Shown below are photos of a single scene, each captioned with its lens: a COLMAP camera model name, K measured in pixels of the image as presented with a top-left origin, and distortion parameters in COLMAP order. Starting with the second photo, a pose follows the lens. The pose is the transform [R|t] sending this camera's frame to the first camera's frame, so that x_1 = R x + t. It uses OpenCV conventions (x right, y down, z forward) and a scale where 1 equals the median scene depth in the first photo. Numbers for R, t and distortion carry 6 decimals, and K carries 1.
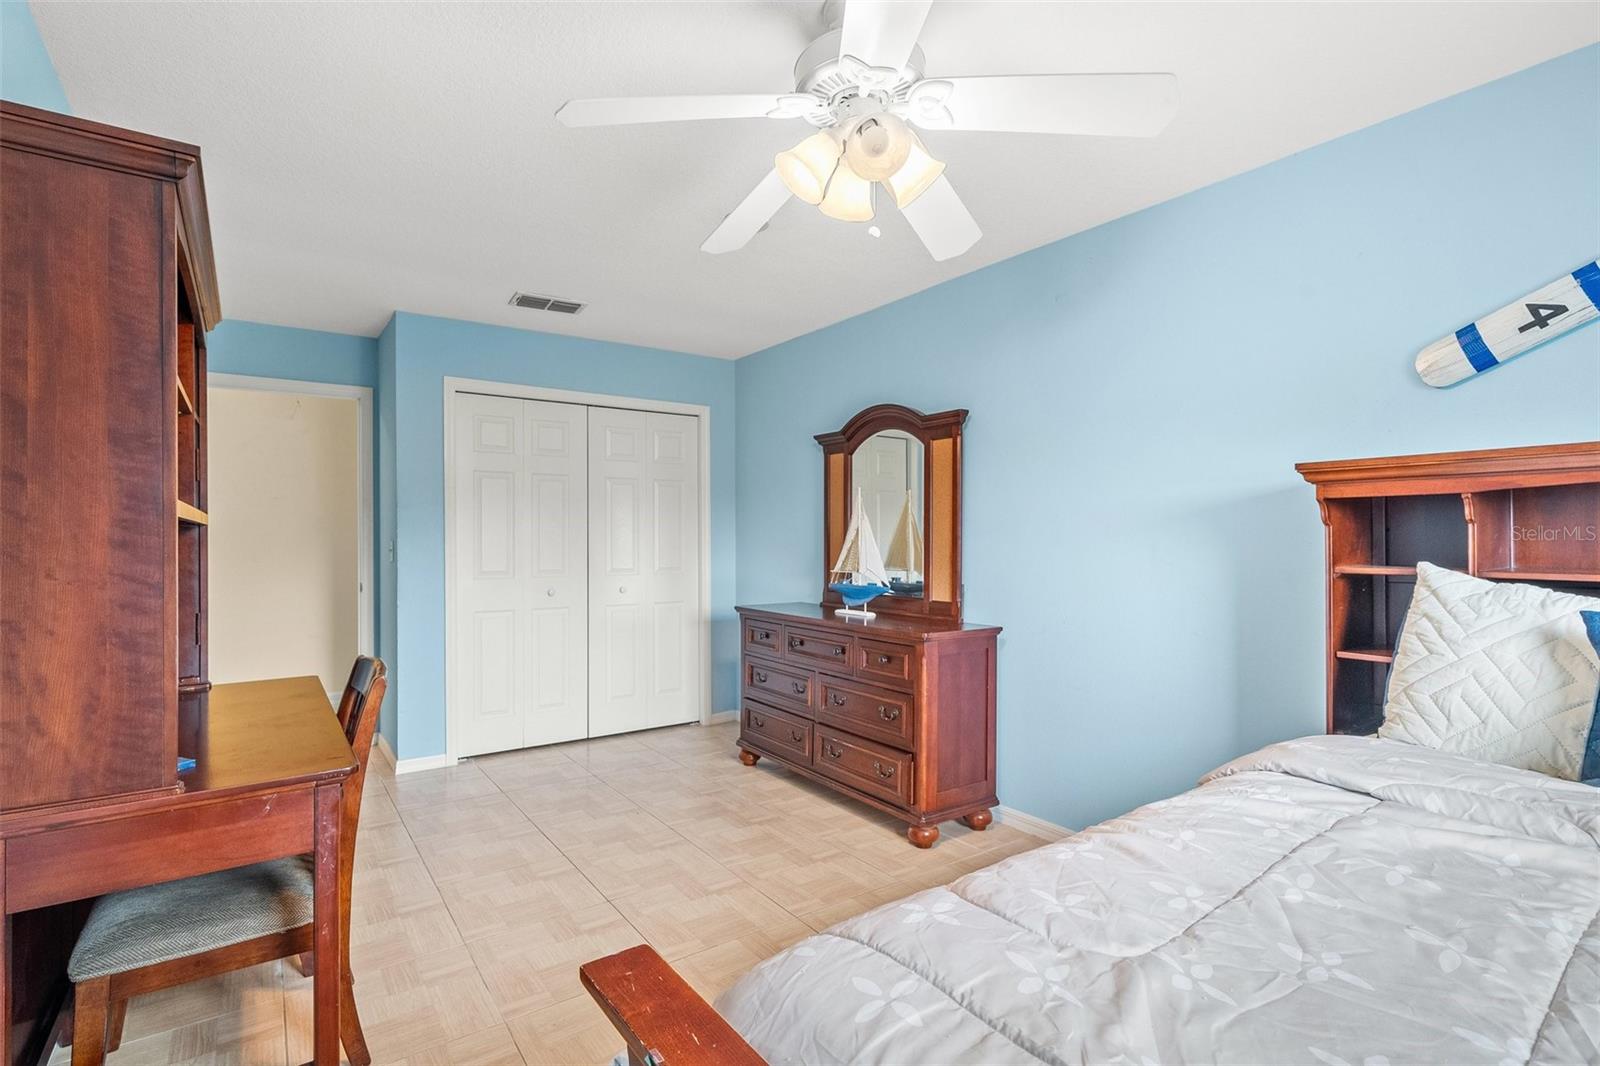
lens RADIAL K [[752.6, 0, 798.1], [0, 752.6, 550.1], [0, 0, 1]] dist [-0.001377, 0.000361]
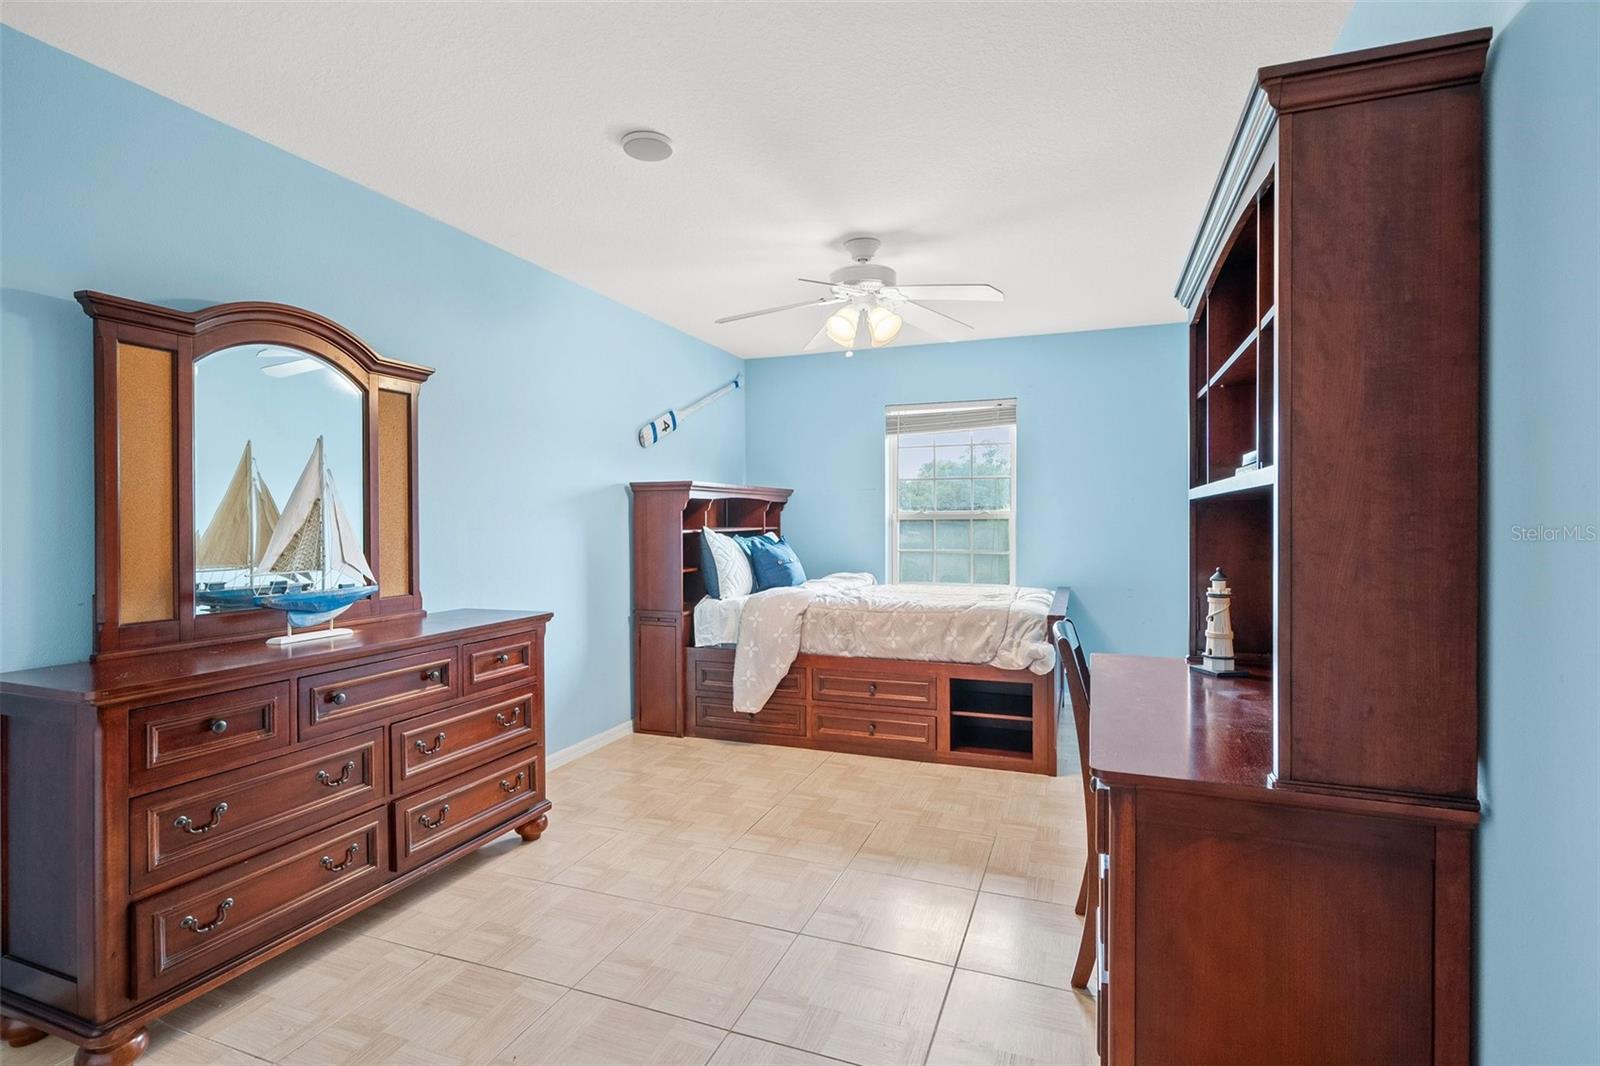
lens RADIAL K [[752.6, 0, 798.1], [0, 752.6, 550.1], [0, 0, 1]] dist [-0.001377, 0.000361]
pose [[-0.547773, -0.030691, 0.836064, -0.672941], [0.018044, 0.998661, 0.048482, -0.010049], [-0.836432, 0.041643, -0.546486, 1.020969]]
